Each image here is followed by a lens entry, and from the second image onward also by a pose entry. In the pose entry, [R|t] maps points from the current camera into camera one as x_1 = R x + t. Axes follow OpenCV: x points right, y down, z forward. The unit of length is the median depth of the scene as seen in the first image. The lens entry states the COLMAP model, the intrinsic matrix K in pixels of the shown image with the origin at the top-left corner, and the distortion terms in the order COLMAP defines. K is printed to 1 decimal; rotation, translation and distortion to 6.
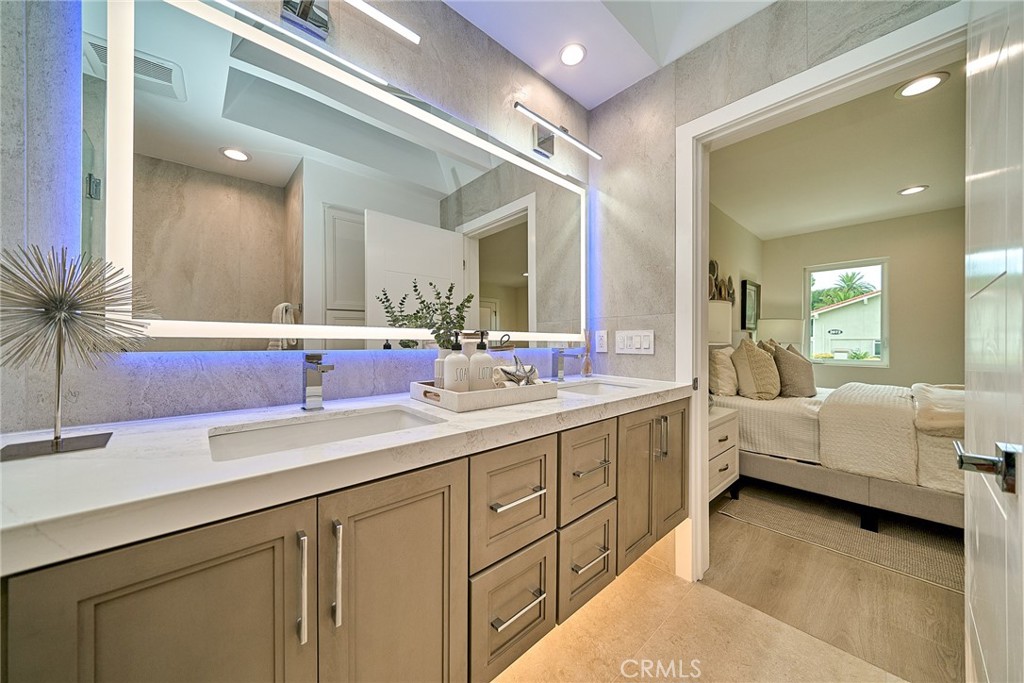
lens RADIAL K [[355.4, 0, 510.3], [0, 355.4, 341.1], [0, 0, 1]] dist [-0.000231, -0.000095]
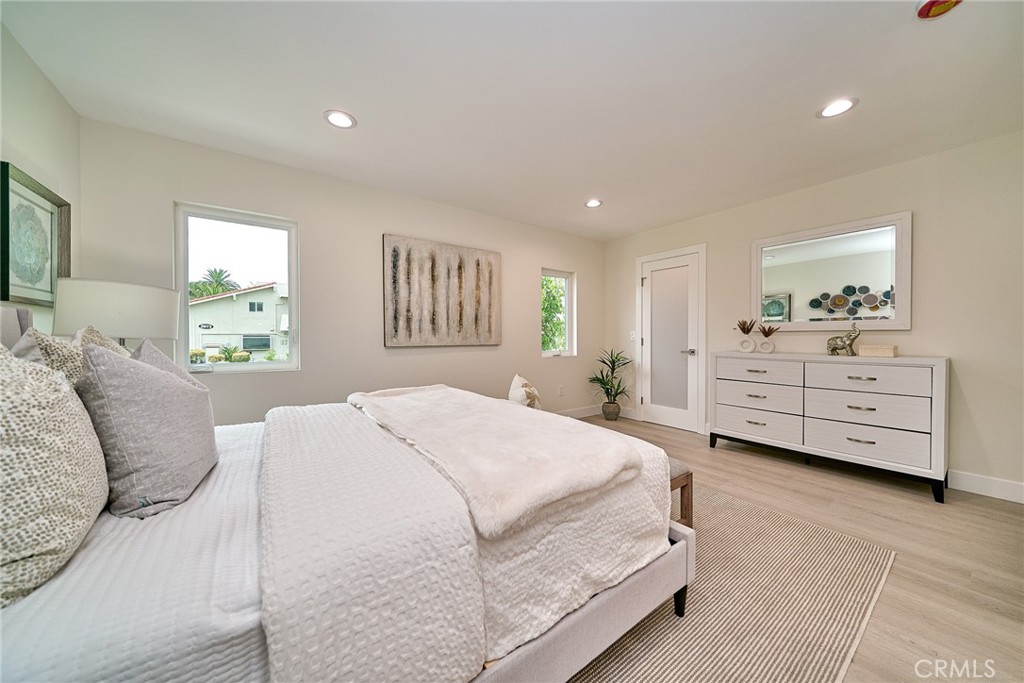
lens RADIAL K [[355.4, 0, 512.8], [0, 355.4, 339.2], [0, 0, 1]] dist [-0.000231, -0.000095]
pose [[0.112490, -0.010632, 0.993596, 0.273619], [0.002399, 0.999943, 0.010429, 0.003116], [-0.993650, 0.001211, 0.112509, 0.341495]]
